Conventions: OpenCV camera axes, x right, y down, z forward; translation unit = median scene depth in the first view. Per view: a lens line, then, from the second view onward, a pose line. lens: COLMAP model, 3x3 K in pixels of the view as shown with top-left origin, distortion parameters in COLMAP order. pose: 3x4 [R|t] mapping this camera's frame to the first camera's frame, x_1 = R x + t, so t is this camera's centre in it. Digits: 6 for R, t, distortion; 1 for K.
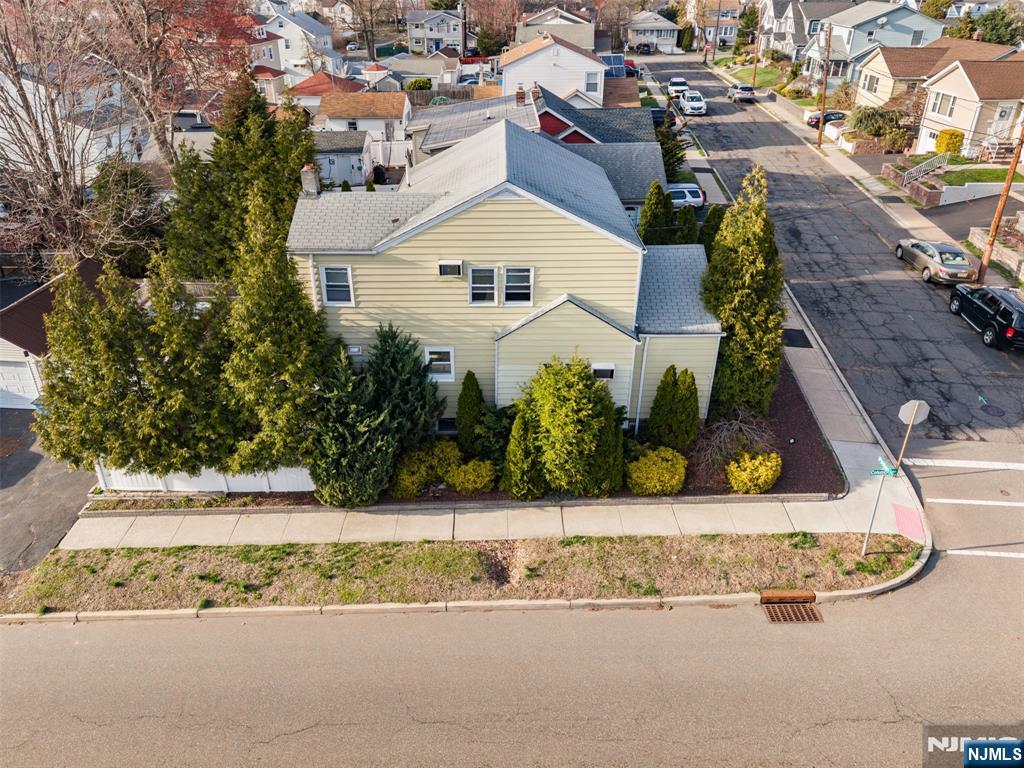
lens RADIAL K [[716.3, 0, 481.8], [0, 716.3, 319.8], [0, 0, 1]] dist [0.008624, -0.000855]
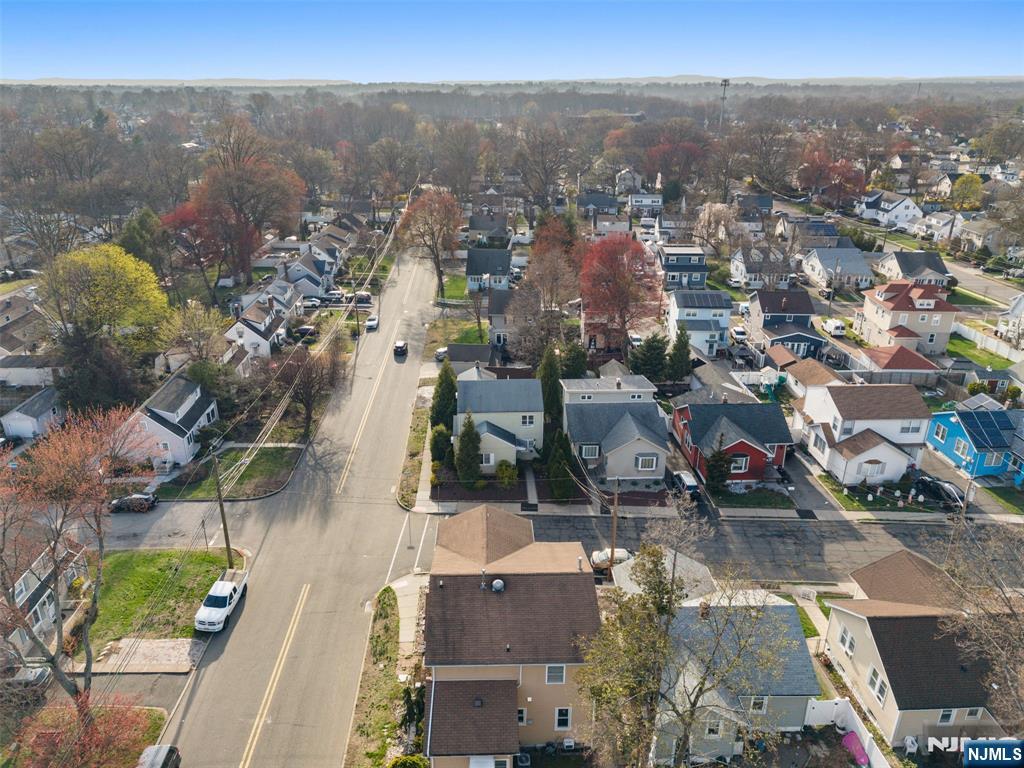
lens RADIAL K [[687.8, 0, 512.0], [0, 687.8, 384.0], [0, 0, 1]] dist [0.020839, -0.005345]
pose [[0.072455, 0.406418, -0.910810, 3.278967], [-0.439240, 0.832885, 0.336705, -1.477518], [0.895443, 0.375668, 0.238862, 0.362960]]
